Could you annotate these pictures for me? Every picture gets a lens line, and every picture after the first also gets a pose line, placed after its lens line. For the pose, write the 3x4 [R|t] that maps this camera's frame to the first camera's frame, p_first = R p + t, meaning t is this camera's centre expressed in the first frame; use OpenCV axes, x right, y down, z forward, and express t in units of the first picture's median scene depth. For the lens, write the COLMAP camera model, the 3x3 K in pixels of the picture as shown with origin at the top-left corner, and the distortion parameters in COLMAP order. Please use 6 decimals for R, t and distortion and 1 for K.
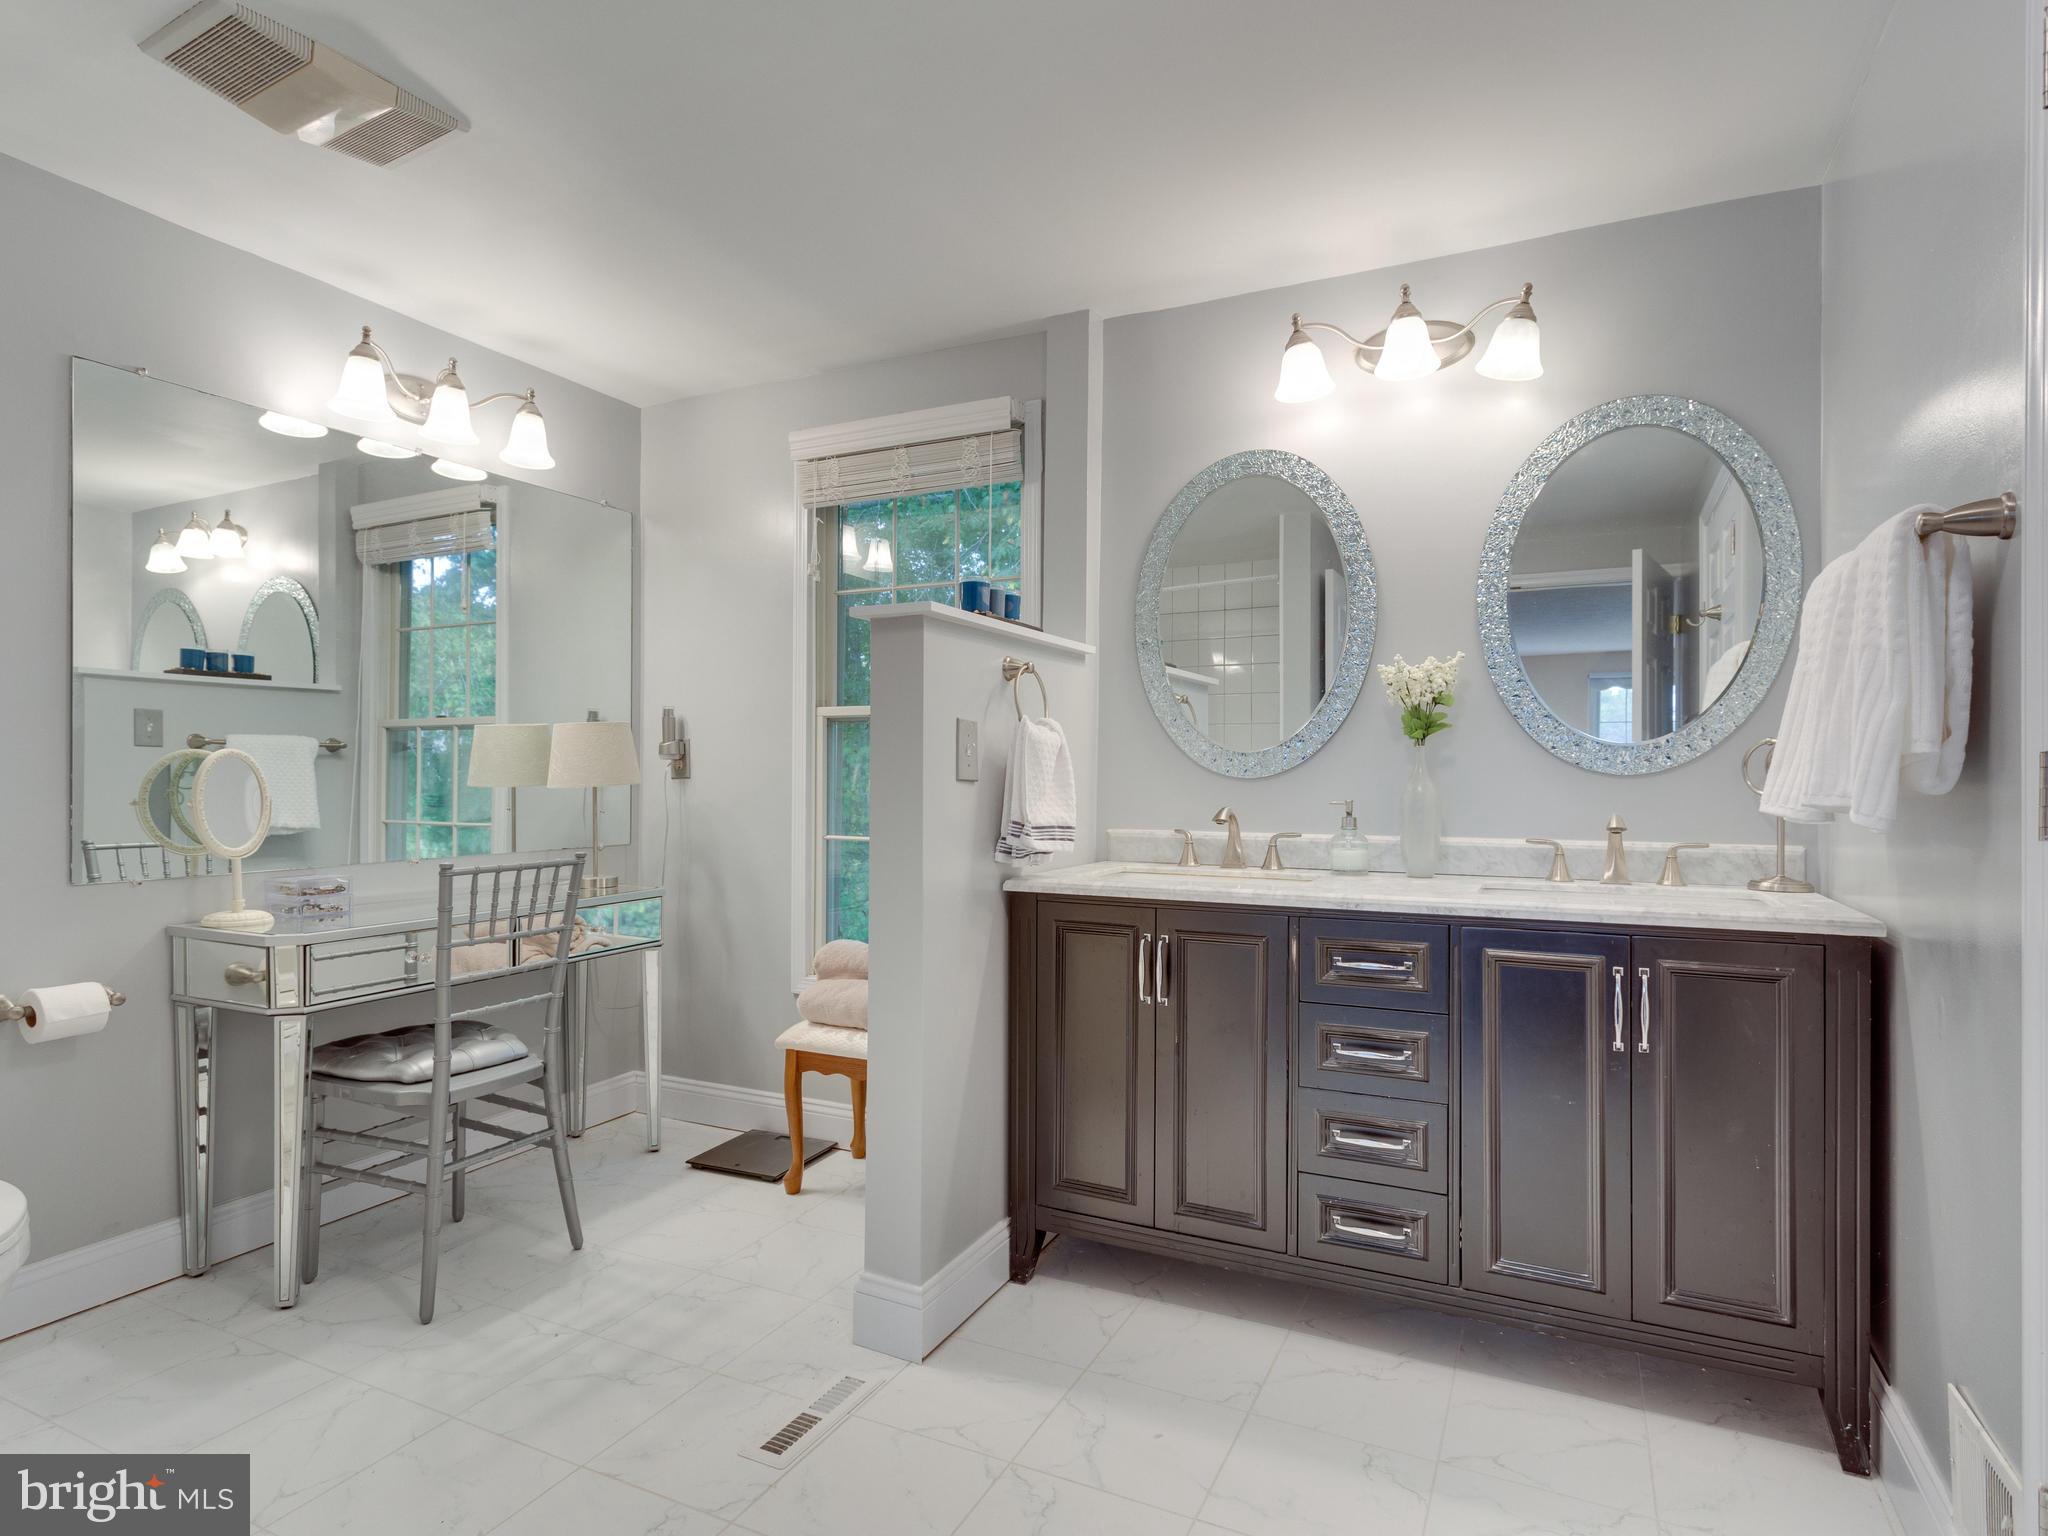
lens RADIAL K [[1108.3, 0, 1021.9], [0, 1108.3, 773.2], [0, 0, 1]] dist [0.005696, 0.000794]
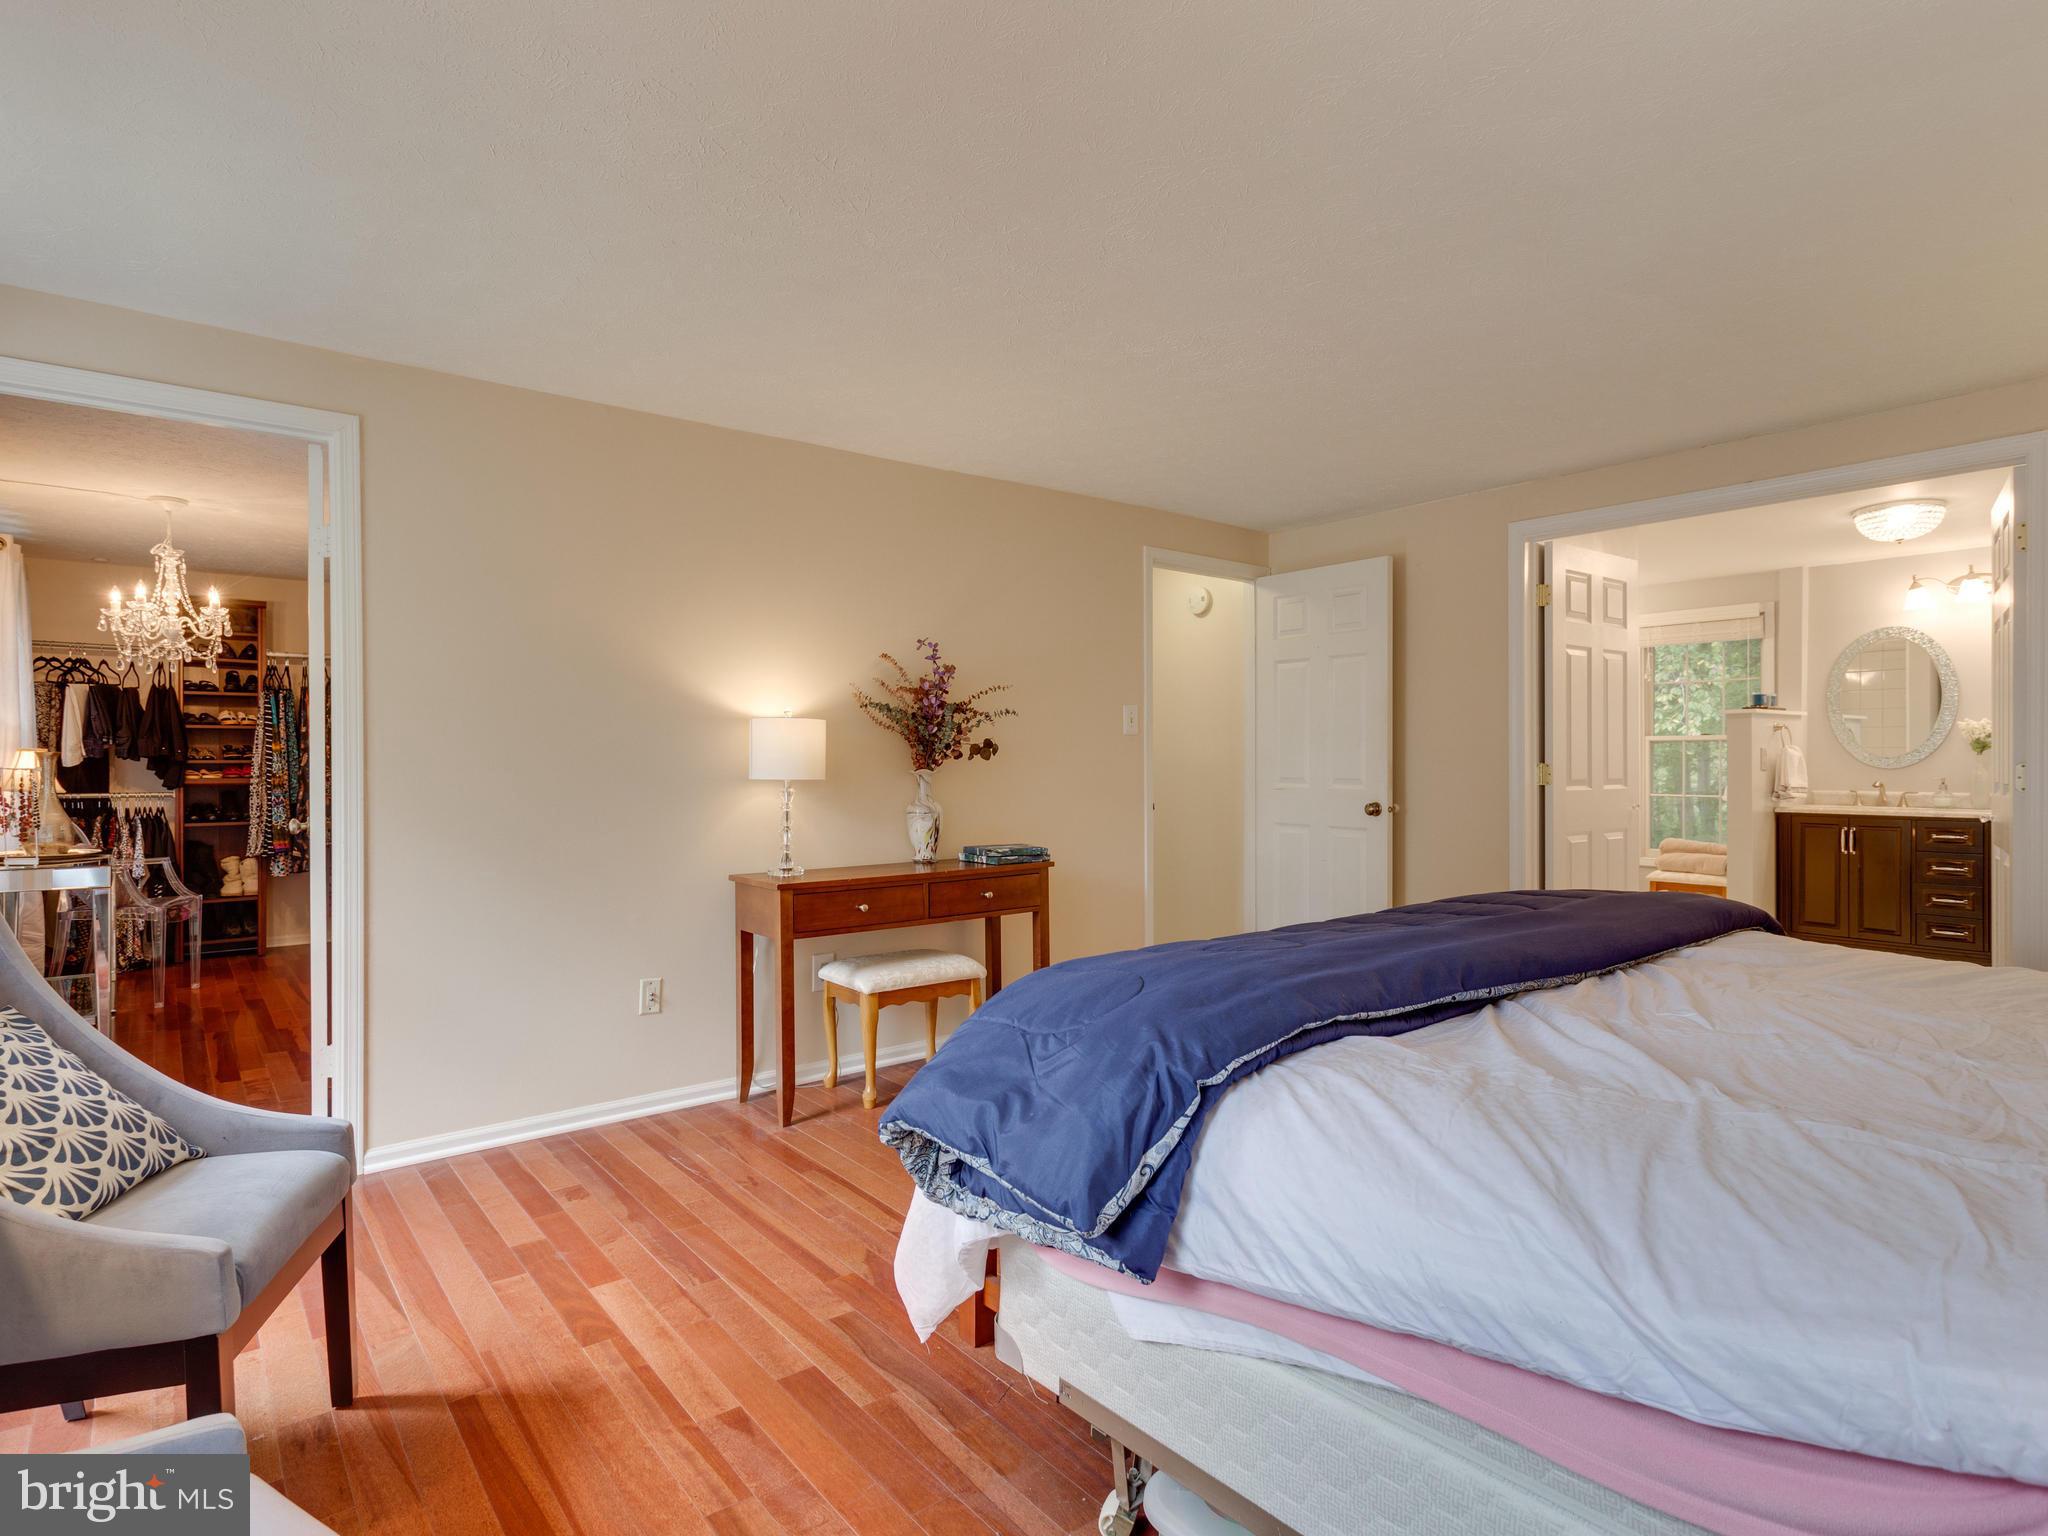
lens RADIAL K [[1108.3, 0, 1027.7], [0, 1108.3, 761.8], [0, 0, 1]] dist [0.005696, 0.000794]
pose [[0.904944, -0.004433, -0.425508, -0.474935], [0.008153, 0.999943, 0.006923, -0.043346], [0.425453, -0.009734, 0.904928, -2.033487]]
